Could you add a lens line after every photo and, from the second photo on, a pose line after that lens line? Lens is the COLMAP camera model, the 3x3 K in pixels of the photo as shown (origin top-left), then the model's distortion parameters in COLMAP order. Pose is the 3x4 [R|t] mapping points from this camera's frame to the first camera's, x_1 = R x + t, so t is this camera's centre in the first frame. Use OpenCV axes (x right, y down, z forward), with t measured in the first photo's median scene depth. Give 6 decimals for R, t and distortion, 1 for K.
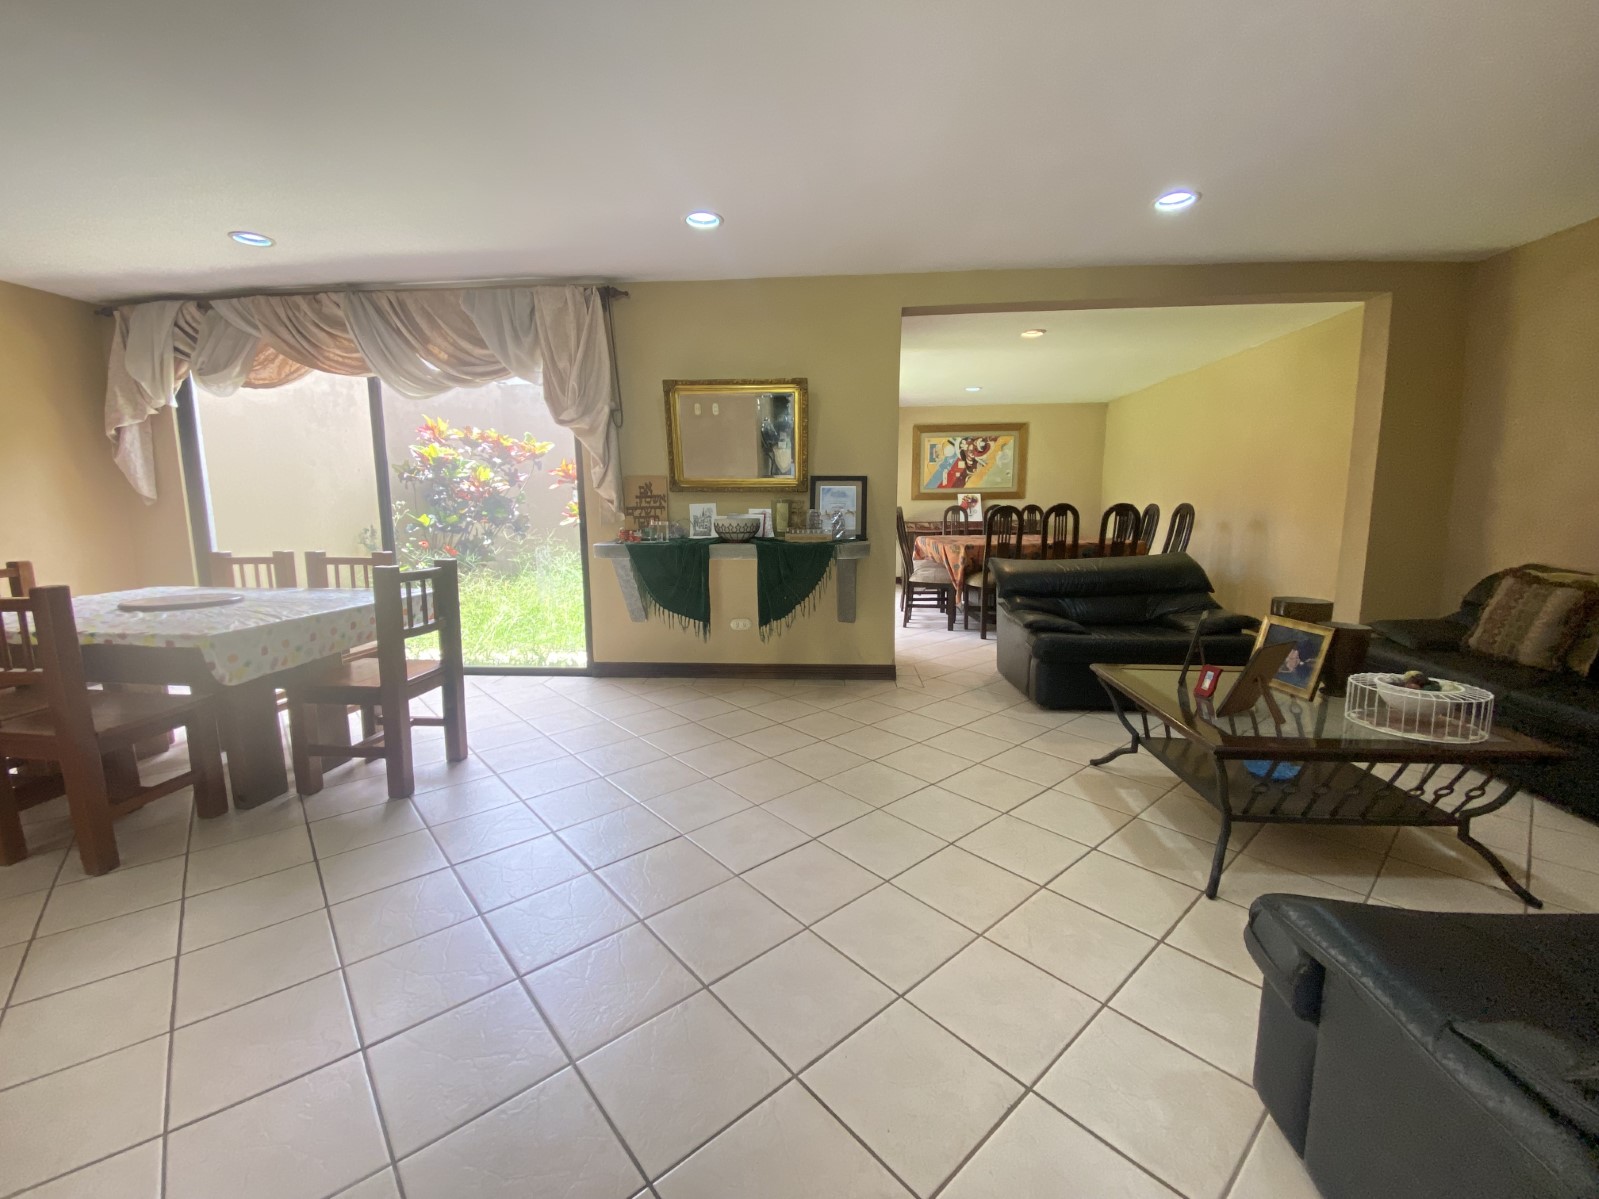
lens RADIAL K [[638.8, 0, 787.7], [0, 638.8, 599.5], [0, 0, 1]] dist [-0.021675, -0.000432]
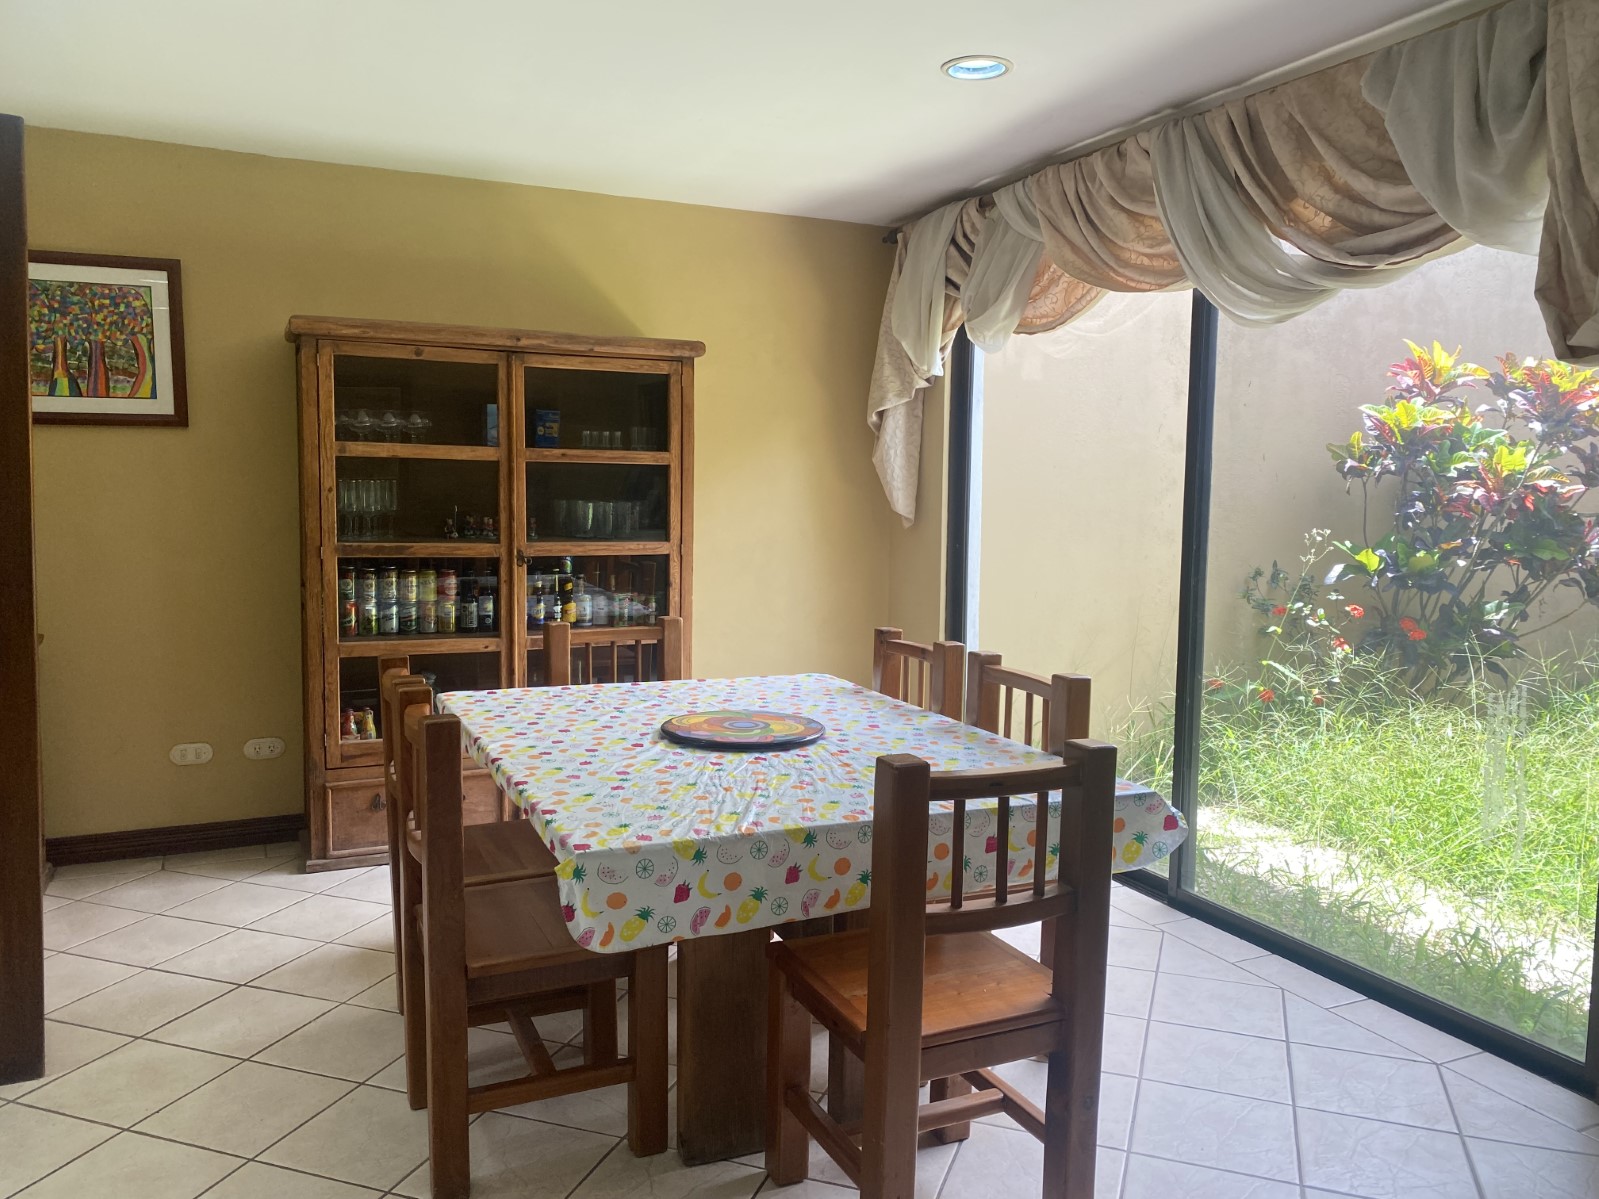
lens RADIAL K [[1227.9, 0, 799.5], [0, 1227.9, 599.5], [0, 0, 1]] dist [-0.001793, -0.000970]
pose [[0.501163, 0.086349, -0.861034, 0.016646], [-0.137983, 0.990252, 0.018995, -0.094604], [0.854281, 0.109289, 0.508192, 0.295630]]
